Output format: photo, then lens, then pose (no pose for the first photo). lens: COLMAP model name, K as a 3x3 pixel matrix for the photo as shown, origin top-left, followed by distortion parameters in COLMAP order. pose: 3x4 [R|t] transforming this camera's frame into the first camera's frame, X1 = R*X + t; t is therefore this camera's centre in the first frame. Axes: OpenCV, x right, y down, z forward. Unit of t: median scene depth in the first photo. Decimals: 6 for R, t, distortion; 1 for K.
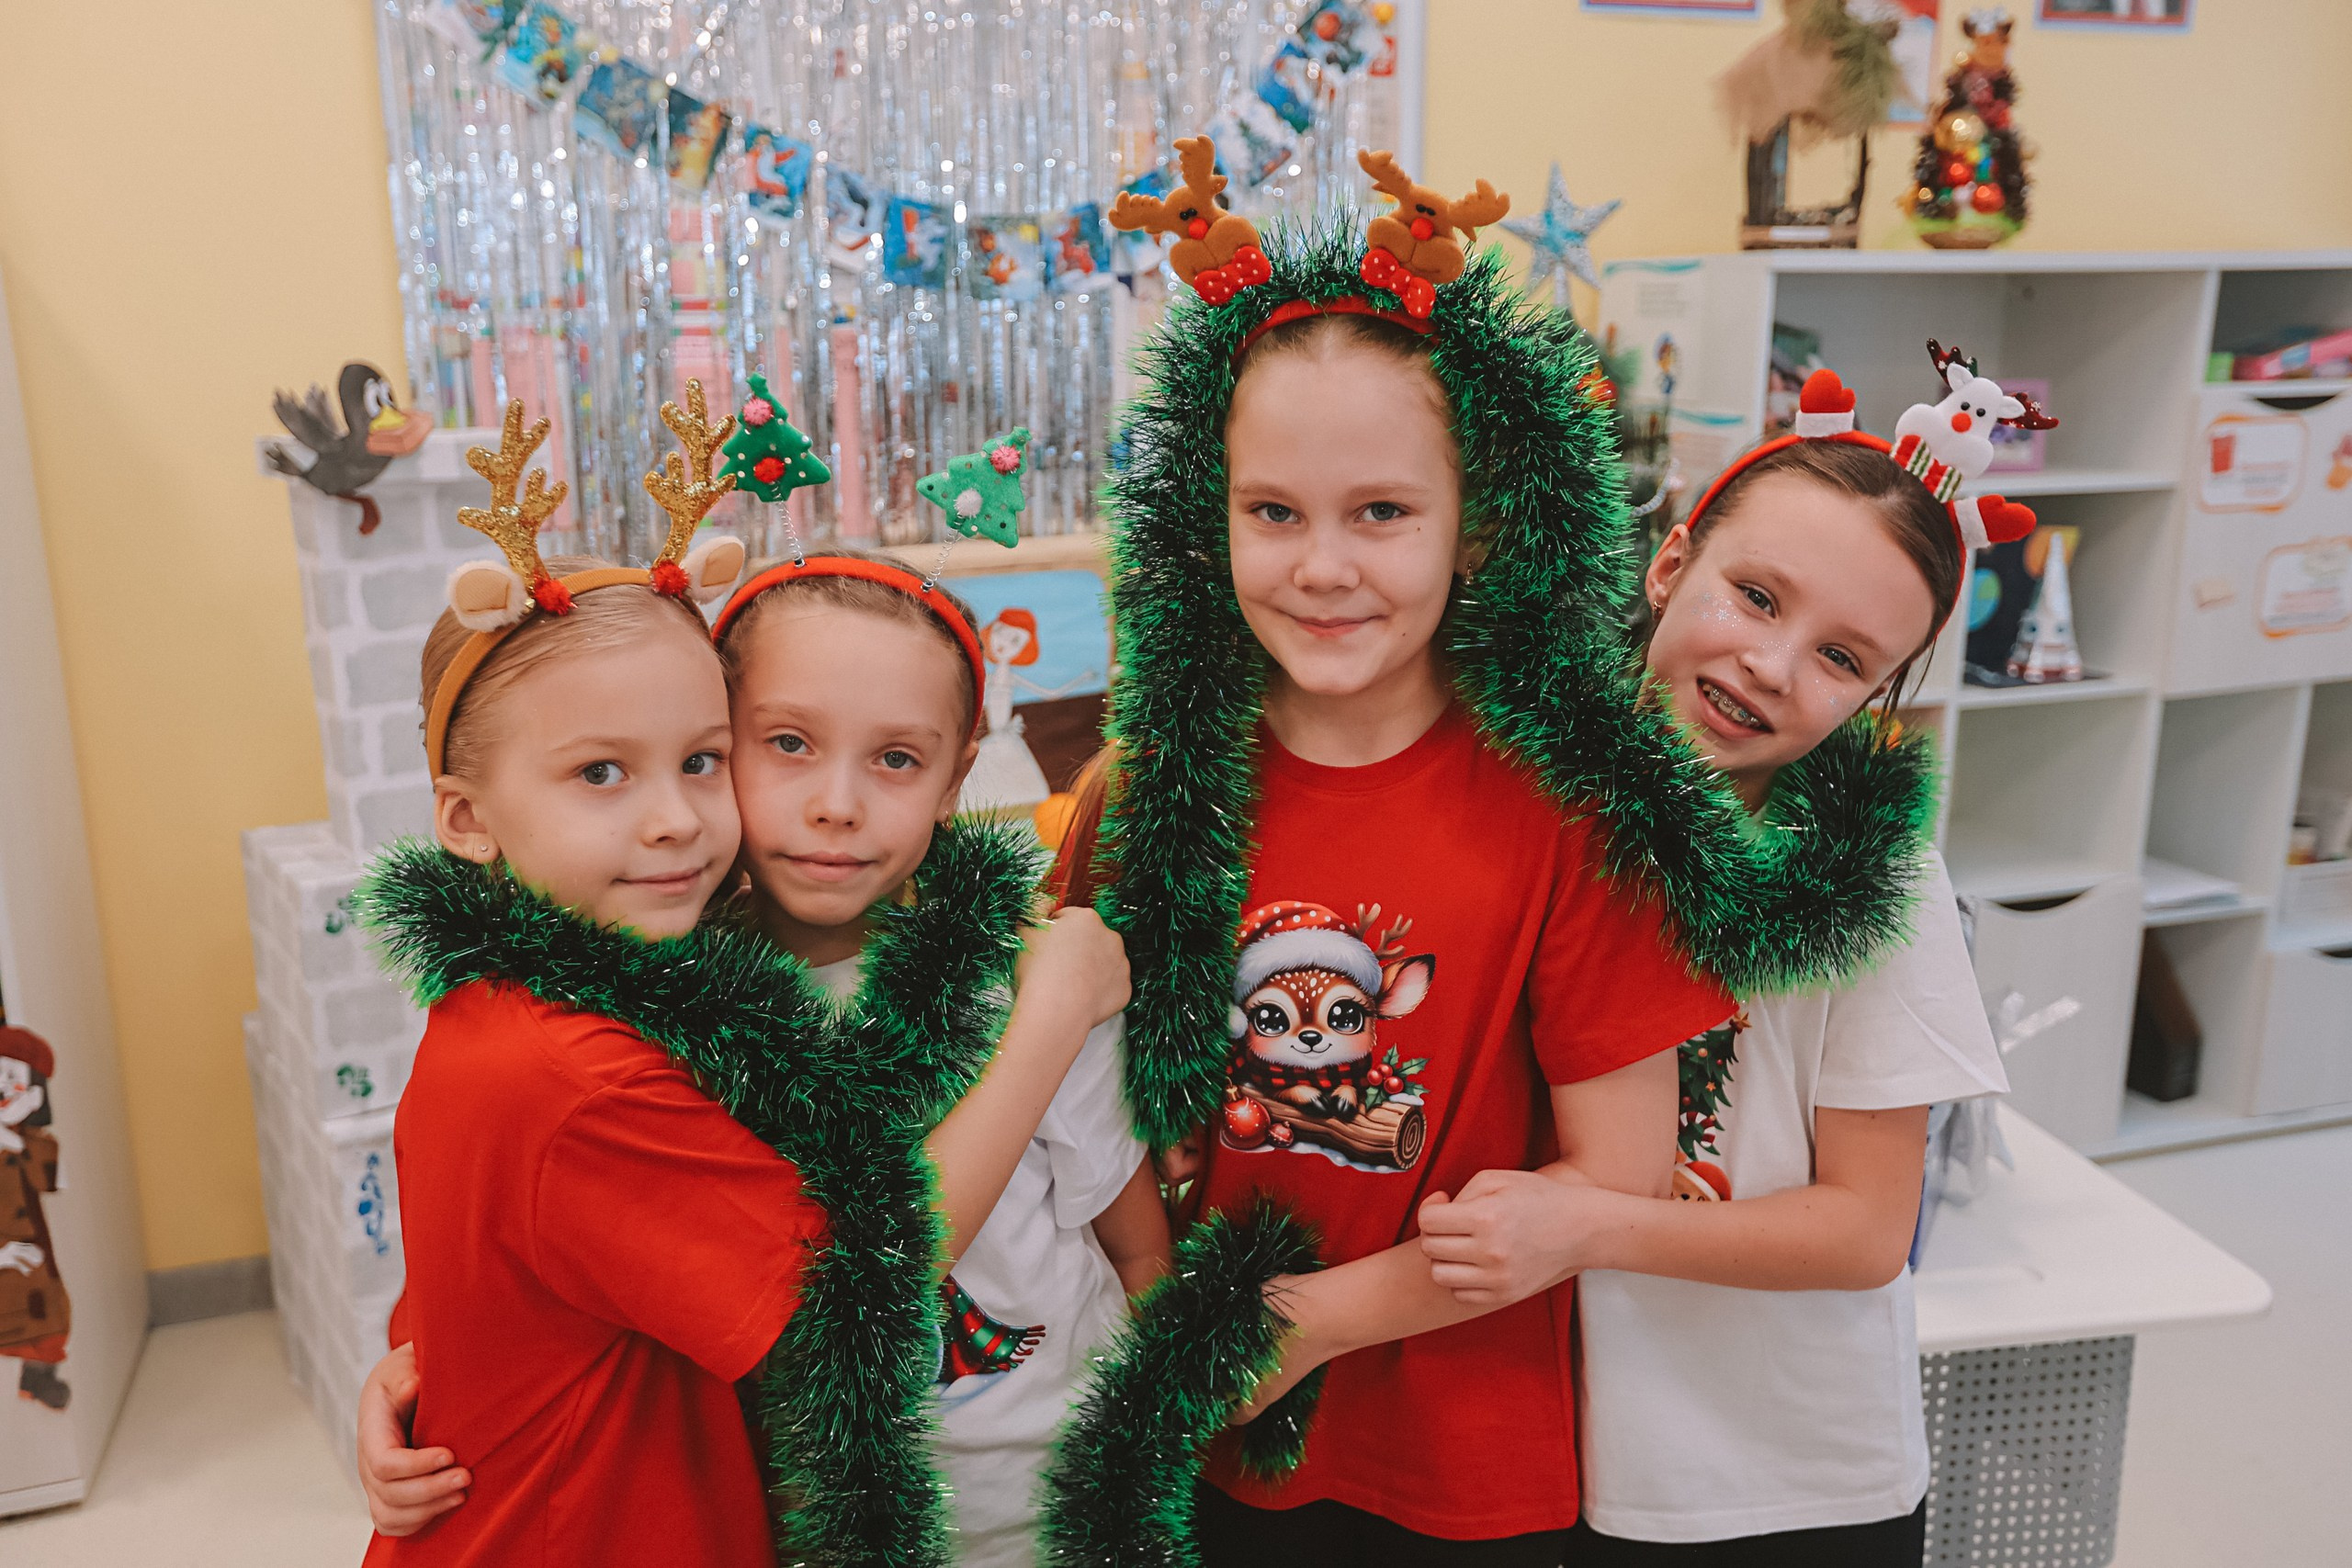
lens RADIAL K [[2013.2, 0, 1179.4], [0, 2013.2, 782.5], [0, 0, 1]] dist [0.022280, 0.039547]
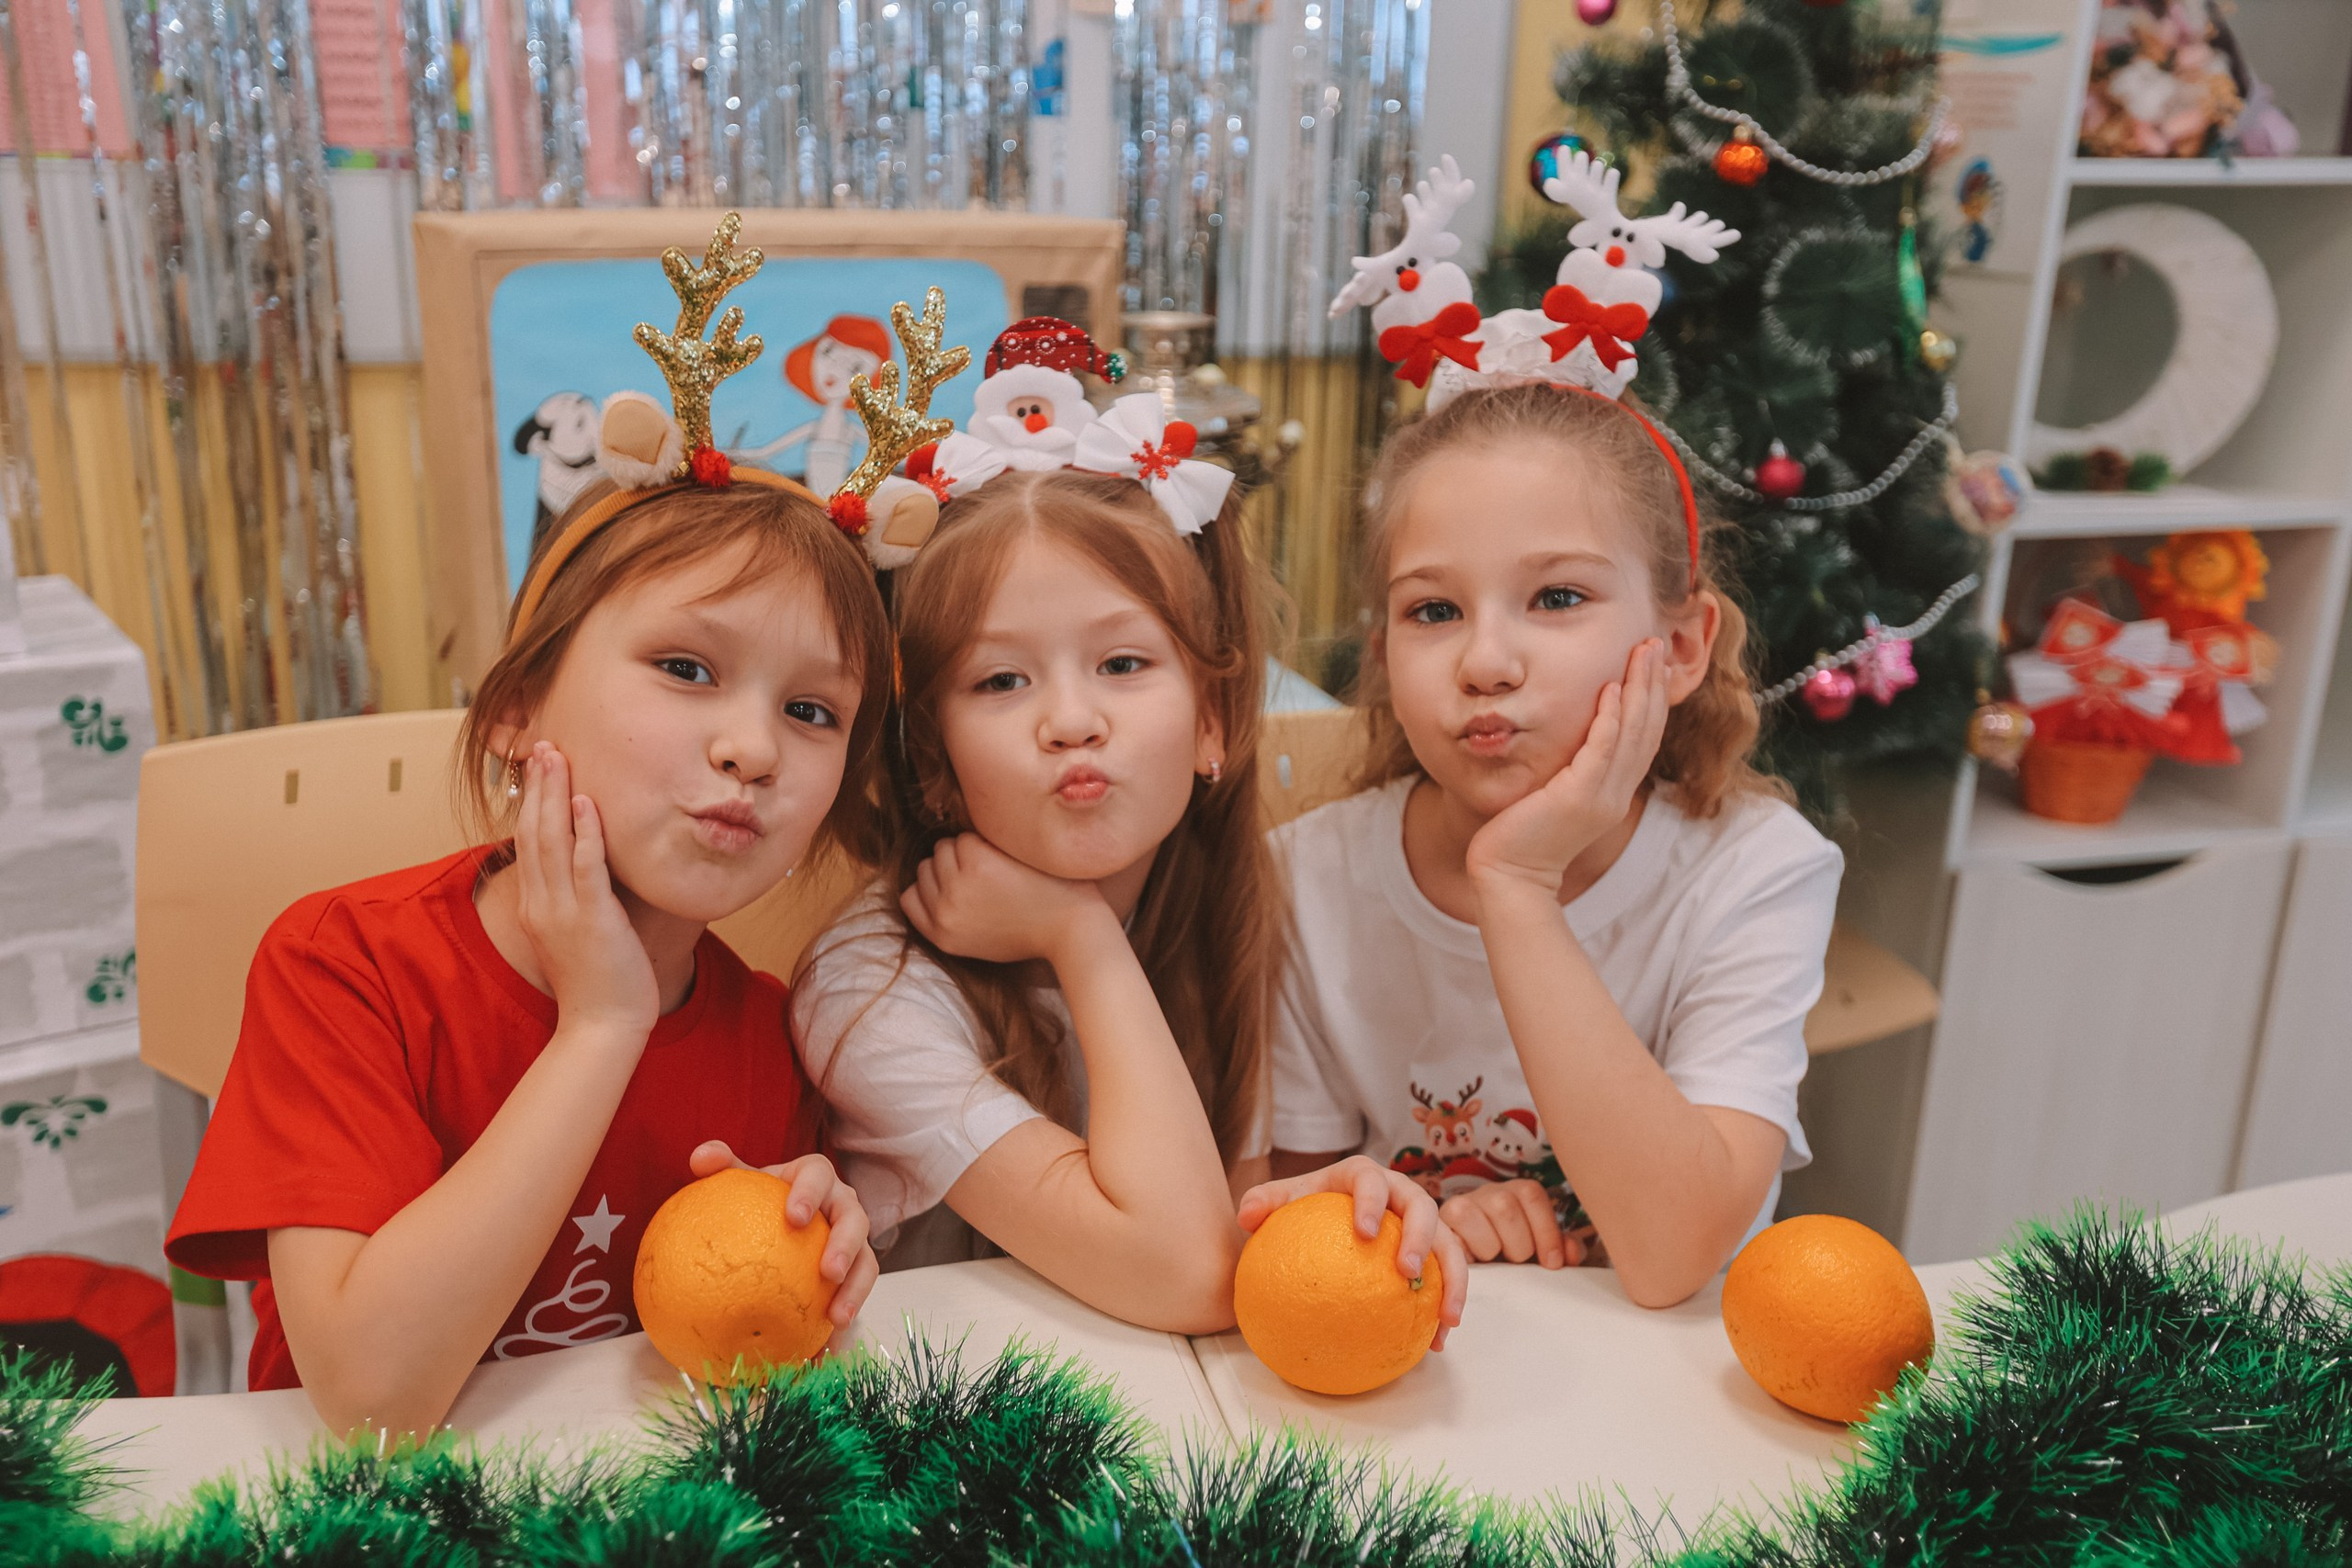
lens RADIAL K [[2245.3, 0, 1168.9], [0, 2245.3, 788.6], [0, 0, 1]] dist [0.059562, 0.000000]
pose [[0.999218, 0.034471, -0.019376, 0.033301], [-0.033239, 0.997605, 0.060650, 0.013236], [0.021420, -0.059959, 0.997971, 0.301348]]
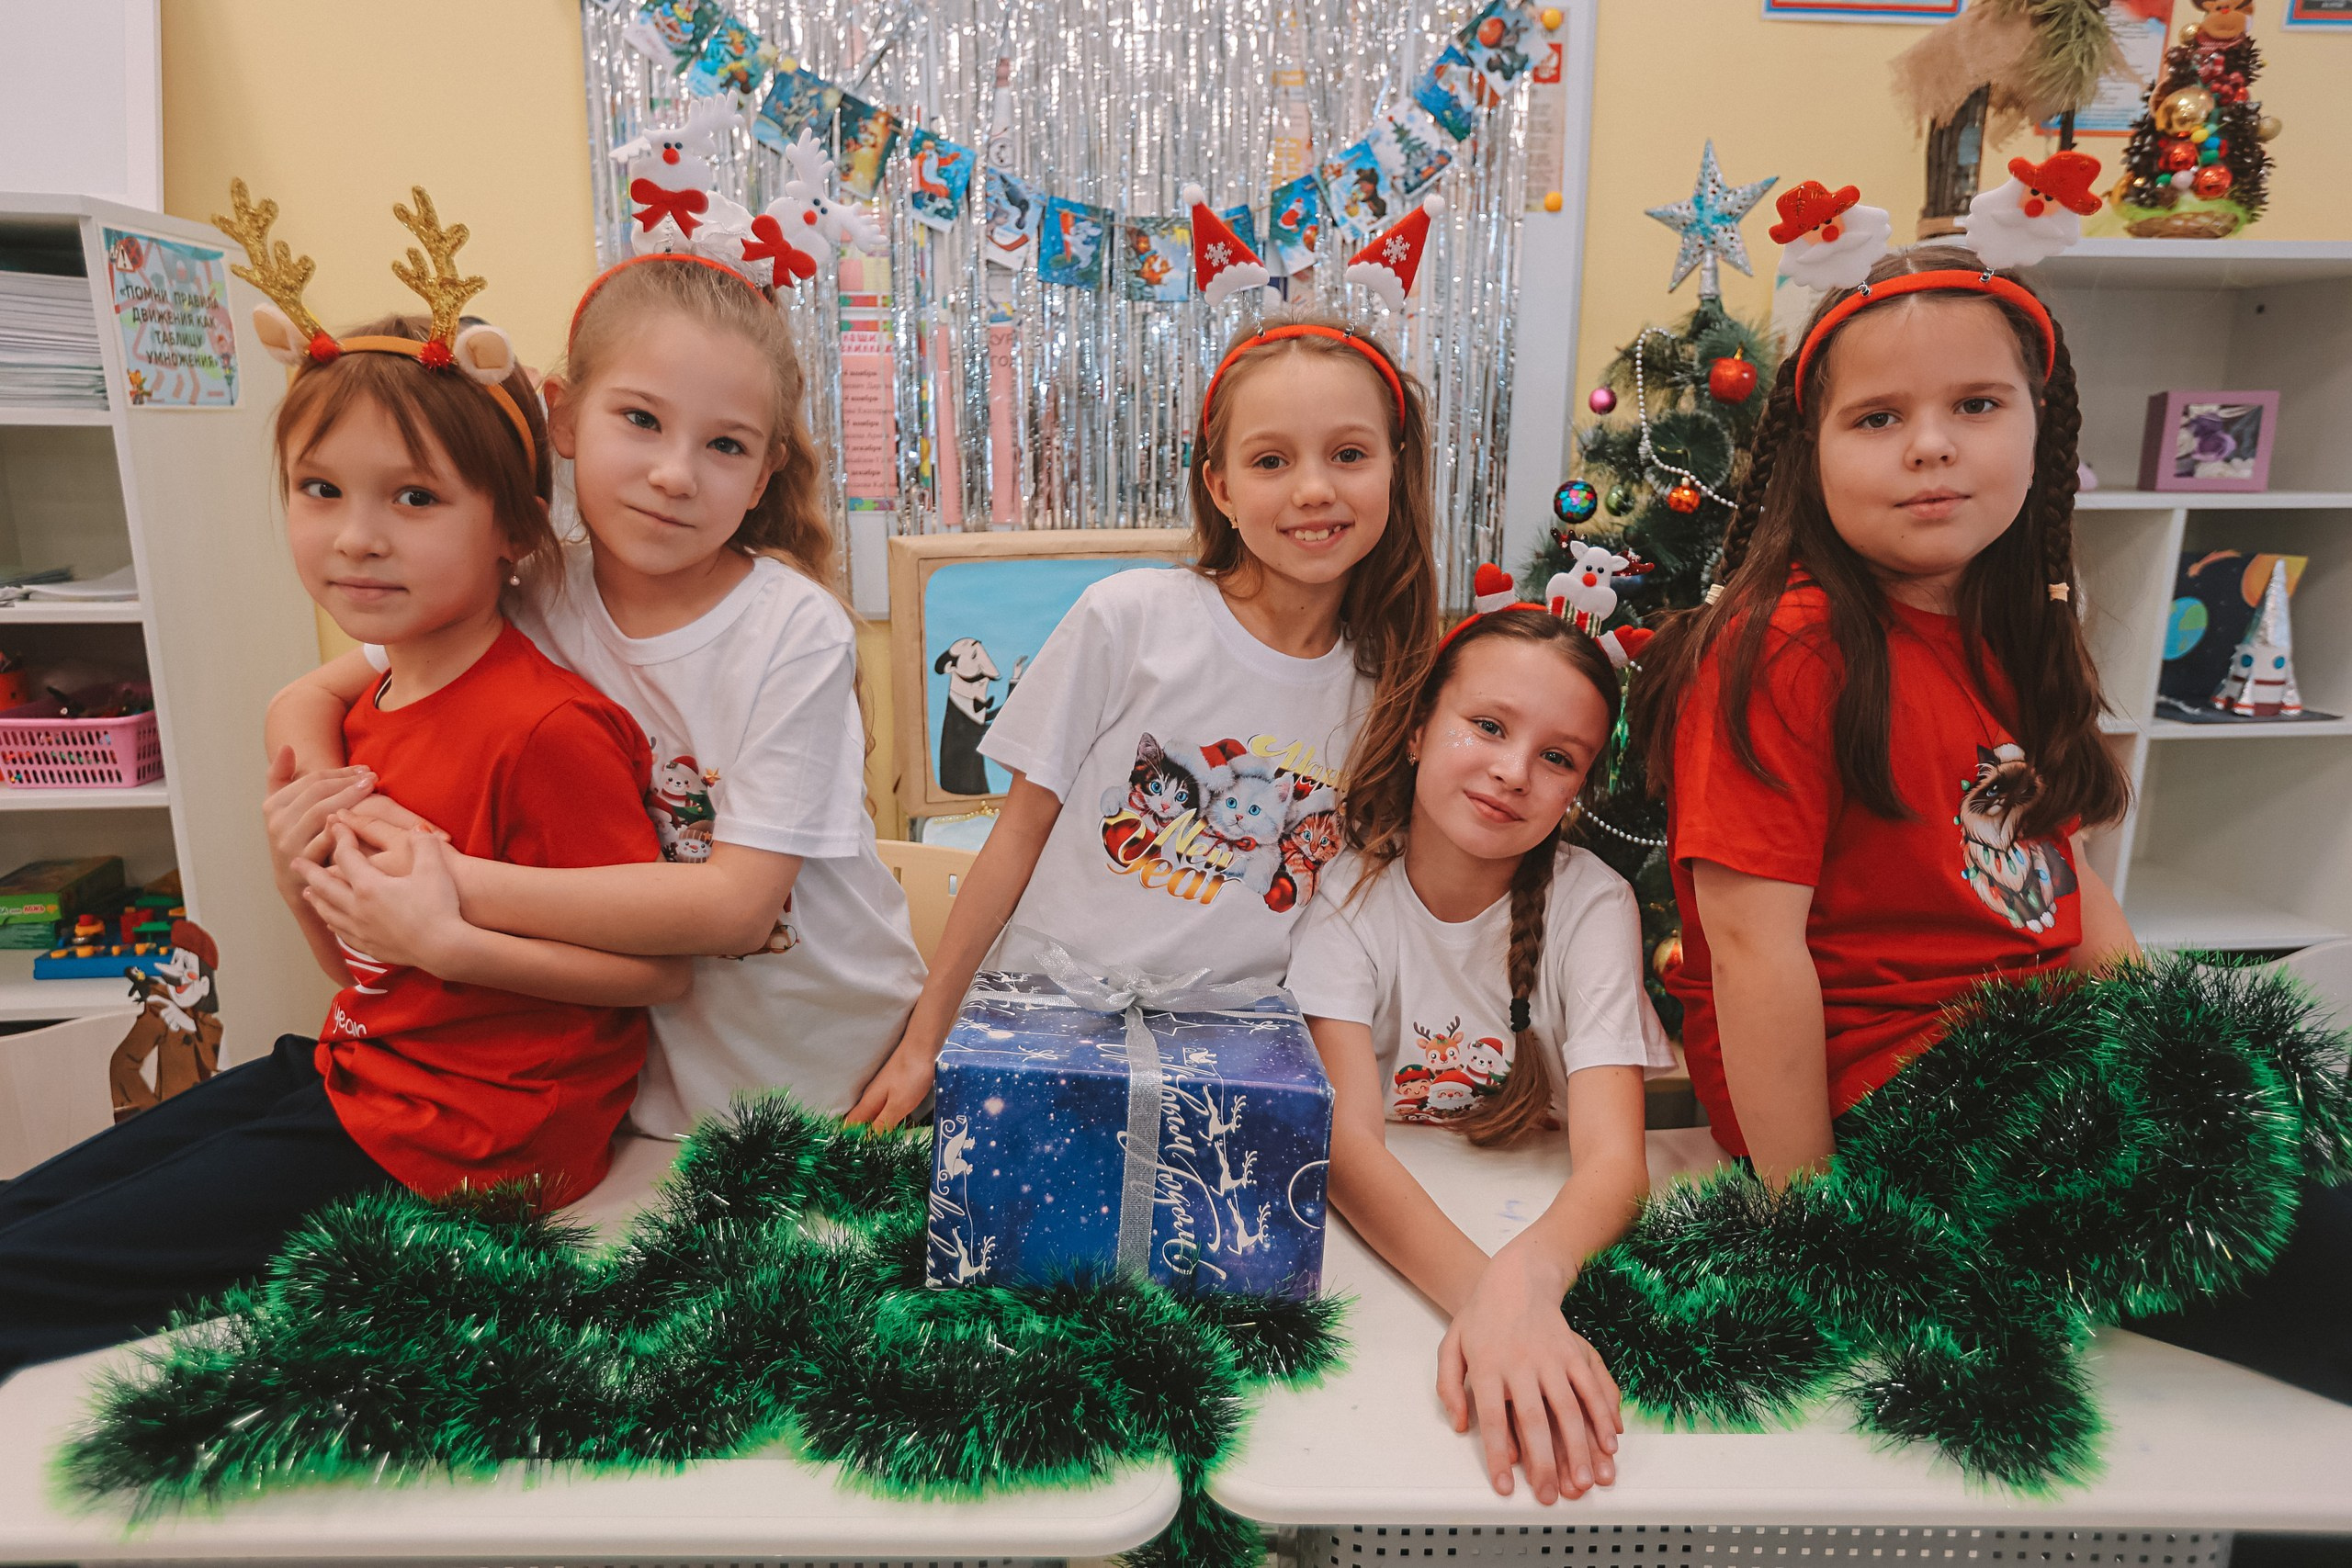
lens RADIAL K [[1570.4, 0, 1160.9], [0, 1570.4, 780.8], [0, 0, 1]] dist [-0.020624, 0.041072]
pose [[0.976333, 0.055243, -0.209098, 0.101990], [-0.057956, 0.998295, -0.006869, 0.014630], [0.208362, 0.018825, 0.977871, 0.220178]]
